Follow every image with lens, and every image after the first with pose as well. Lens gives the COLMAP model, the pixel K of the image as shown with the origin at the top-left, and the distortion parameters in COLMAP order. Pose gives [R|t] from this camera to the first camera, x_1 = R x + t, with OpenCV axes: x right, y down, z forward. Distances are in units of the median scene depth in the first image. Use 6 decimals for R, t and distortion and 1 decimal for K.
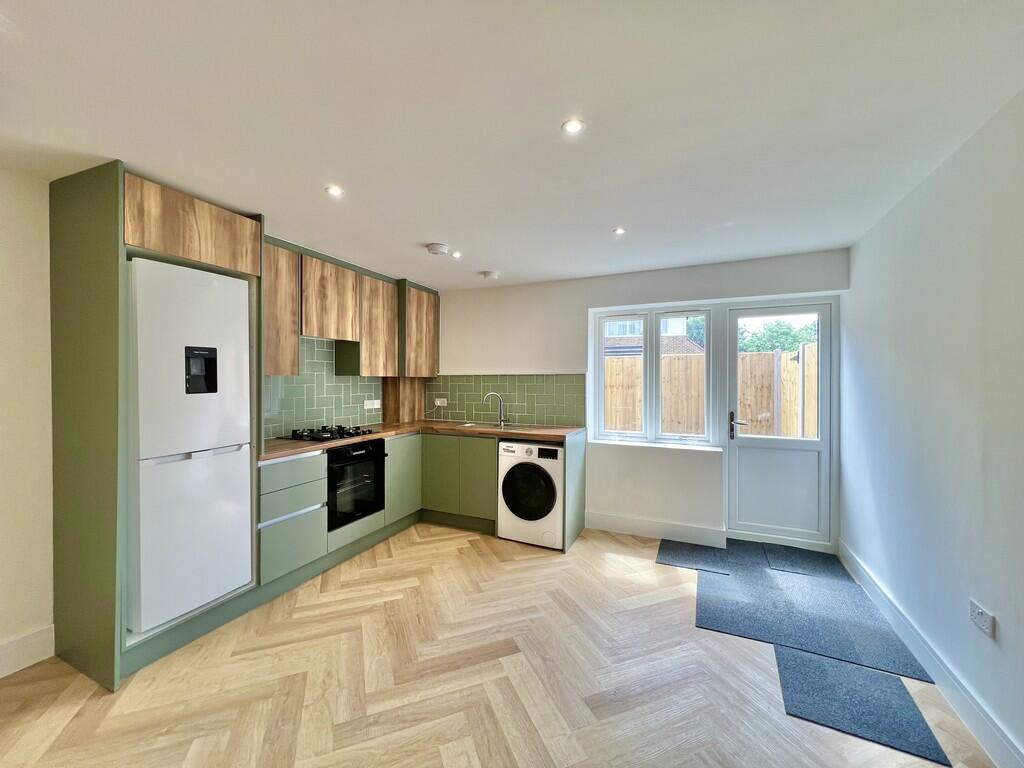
lens RADIAL K [[413.2, 0, 512.0], [0, 413.2, 384.0], [0, 0, 1]] dist [-0.002665, -0.000026]
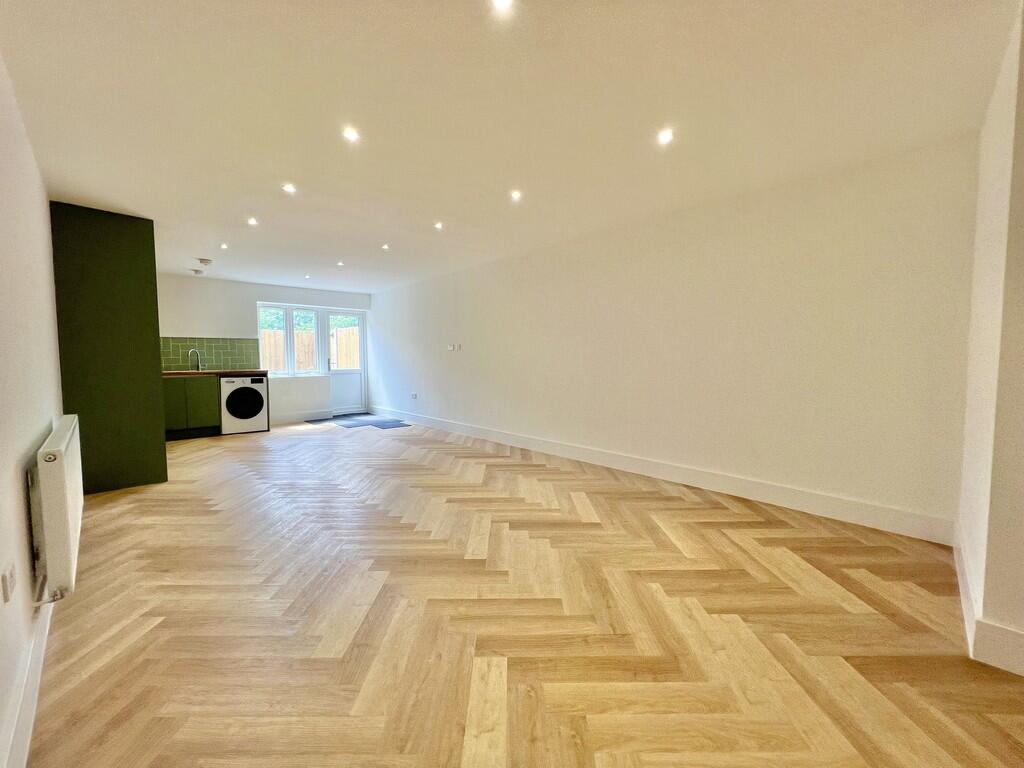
lens RADIAL K [[413.2, 0, 512.0], [0, 413.2, 384.0], [0, 0, 1]] dist [-0.002665, -0.000026]
pose [[0.358615, -0.067237, 0.931061, -1.156804], [0.006536, 0.997559, 0.069521, 0.056709], [-0.933463, -0.018846, 0.358179, -0.692043]]
